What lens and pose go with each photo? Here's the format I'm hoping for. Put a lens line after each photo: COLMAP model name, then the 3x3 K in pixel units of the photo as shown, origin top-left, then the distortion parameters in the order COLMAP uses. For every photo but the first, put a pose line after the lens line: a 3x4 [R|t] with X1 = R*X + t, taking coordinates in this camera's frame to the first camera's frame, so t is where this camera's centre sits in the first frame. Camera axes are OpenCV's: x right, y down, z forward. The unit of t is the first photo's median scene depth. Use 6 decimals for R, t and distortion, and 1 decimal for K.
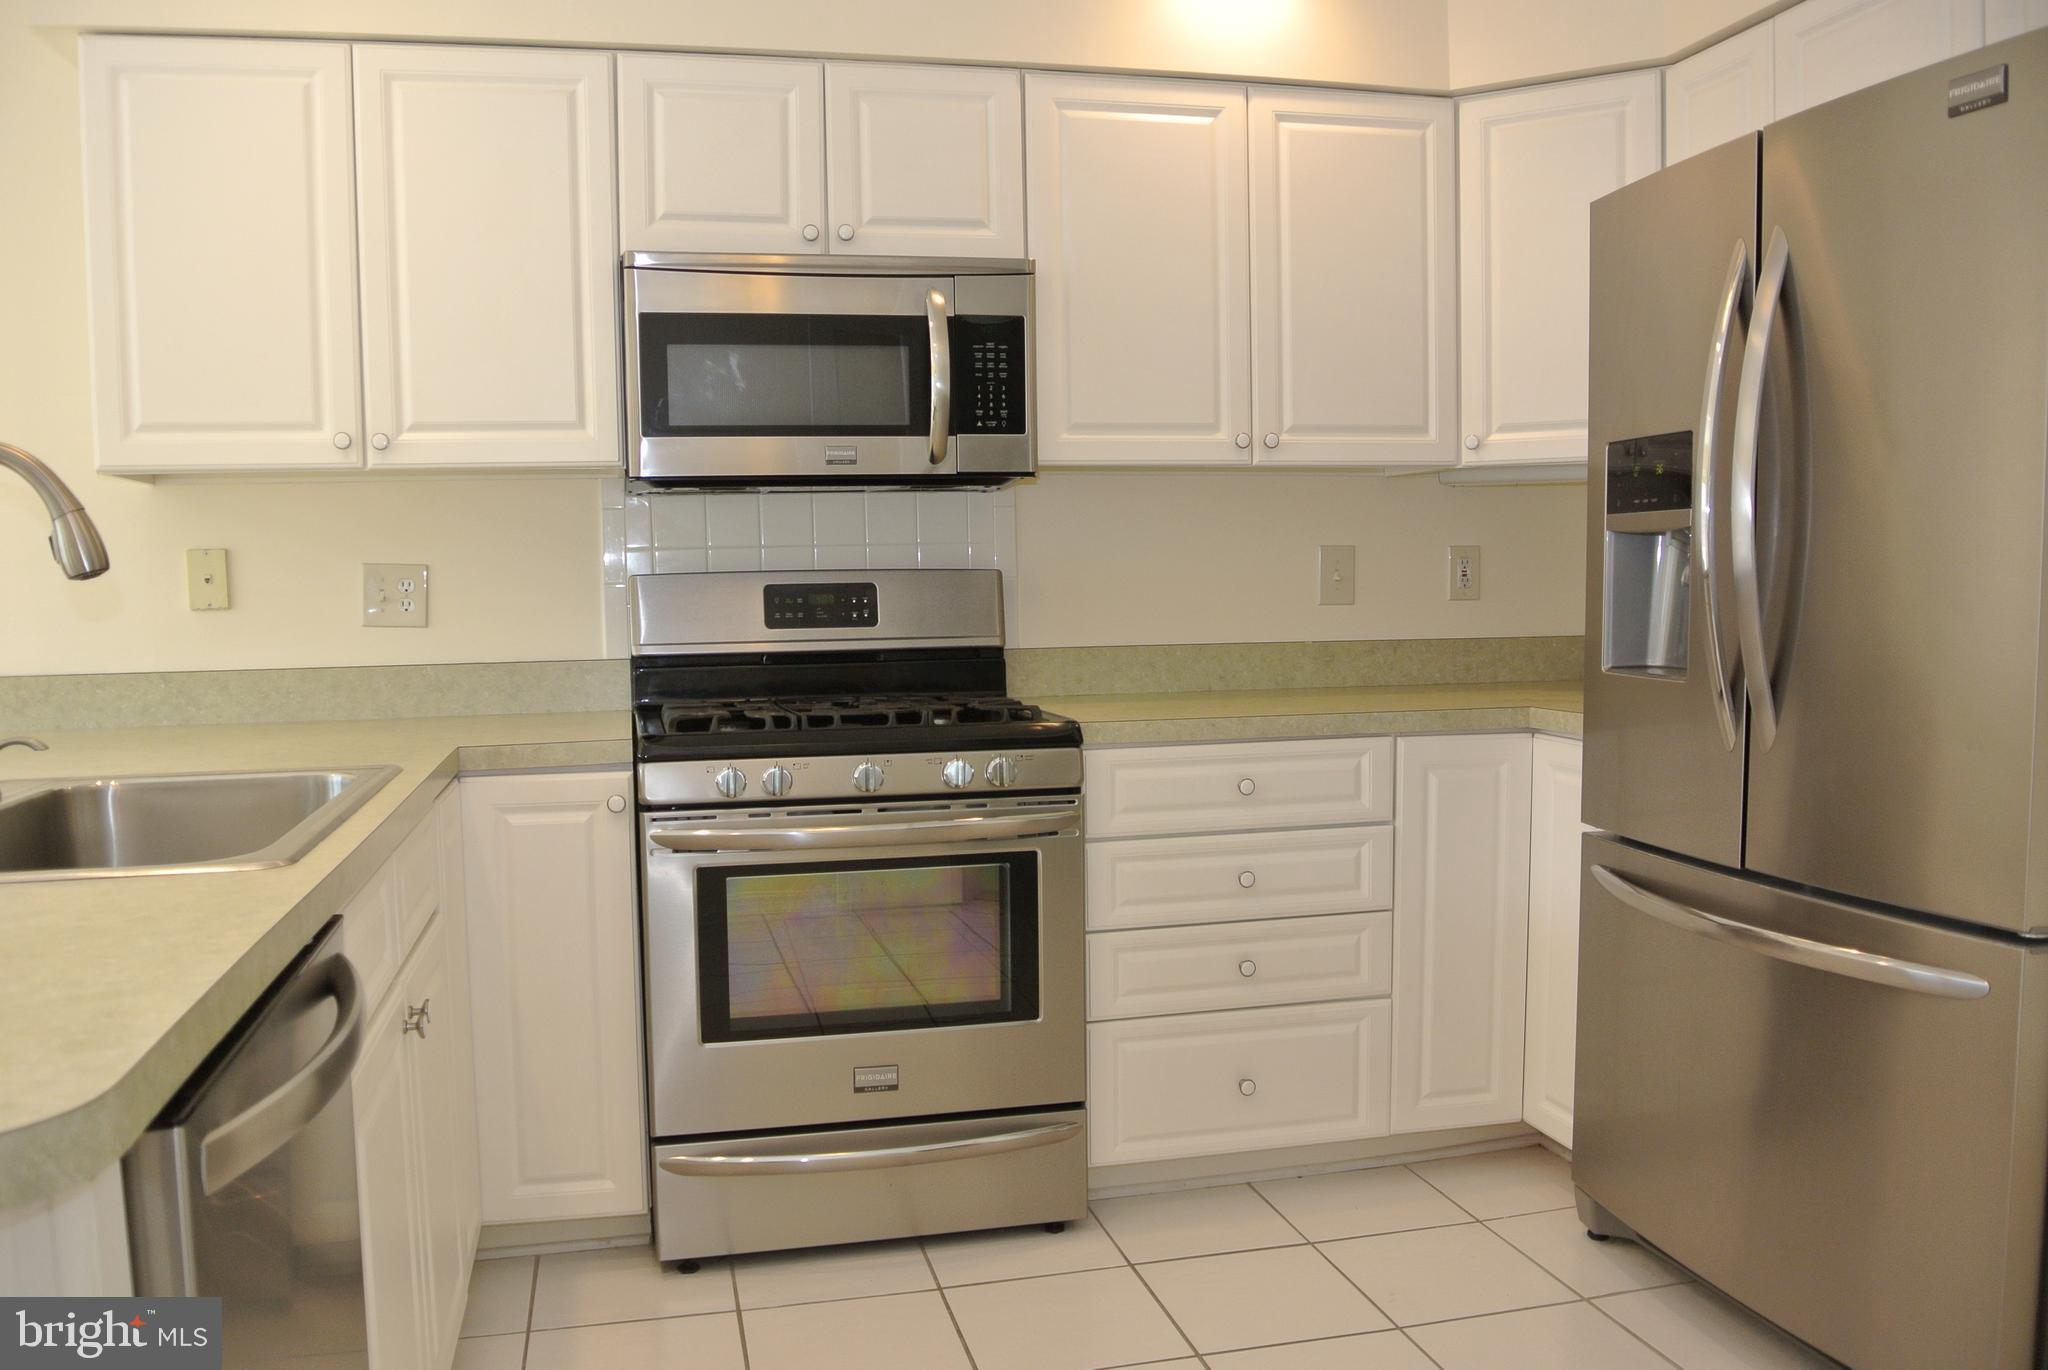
lens RADIAL K [[1596.3, 0, 1017.4], [0, 1596.3, 678.6], [0, 0, 1]] dist [-0.076518, 0.037529]
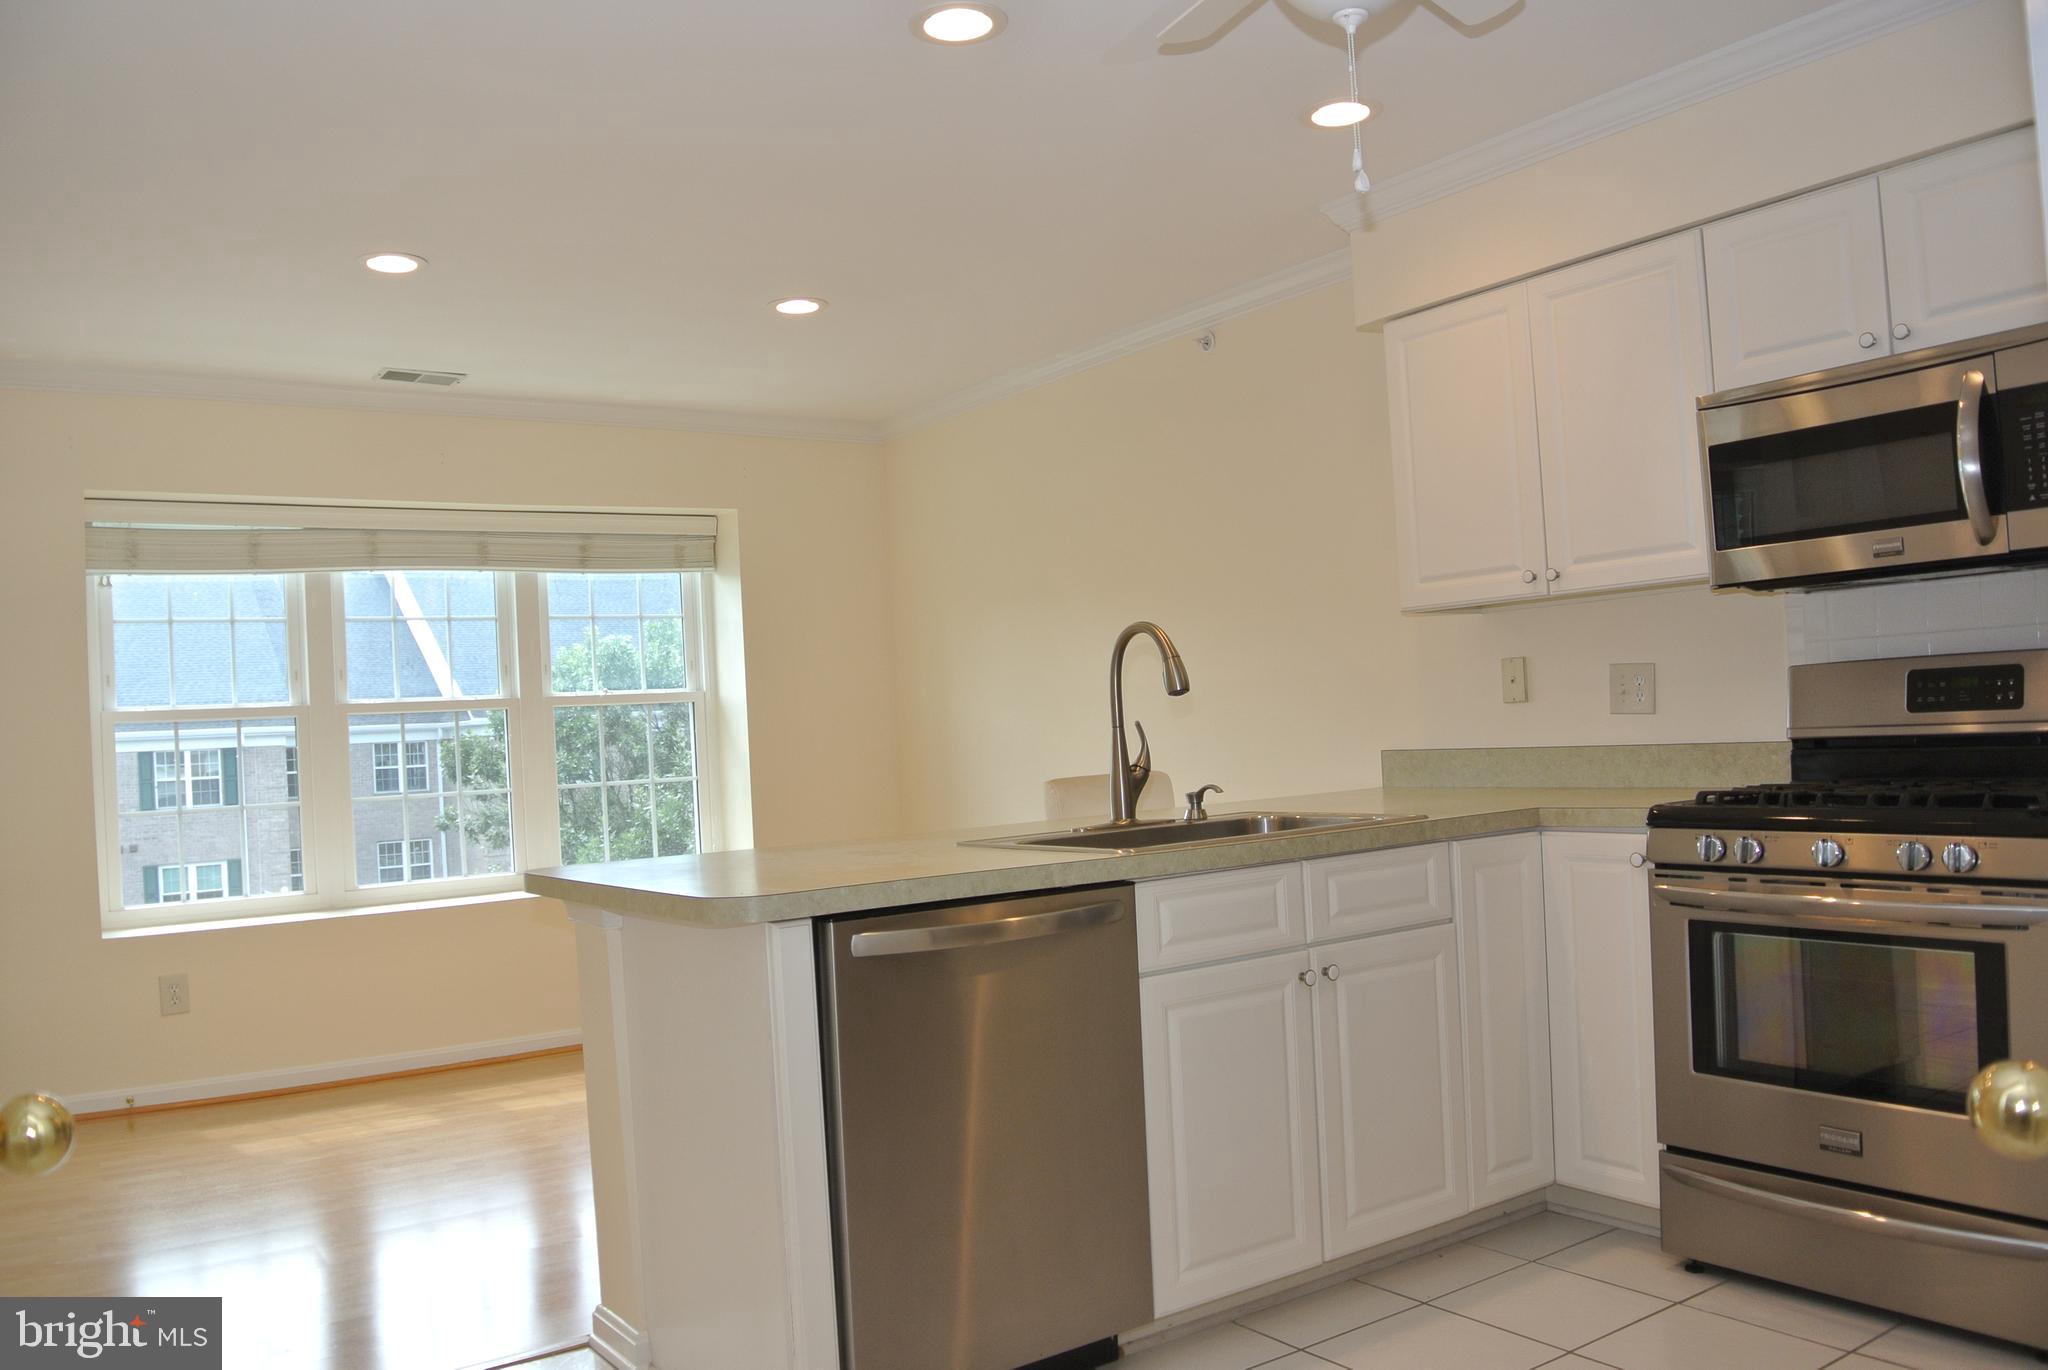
lens RADIAL K [[1596.3, 0, 1023.8], [0, 1596.3, 680.8], [0, 0, 1]] dist [-0.076518, 0.037529]
pose [[0.386030, -0.027129, -0.922087, 0.604023], [-0.013081, 0.999306, -0.034878, -0.009390], [0.922394, 0.025526, 0.385407, 0.082140]]
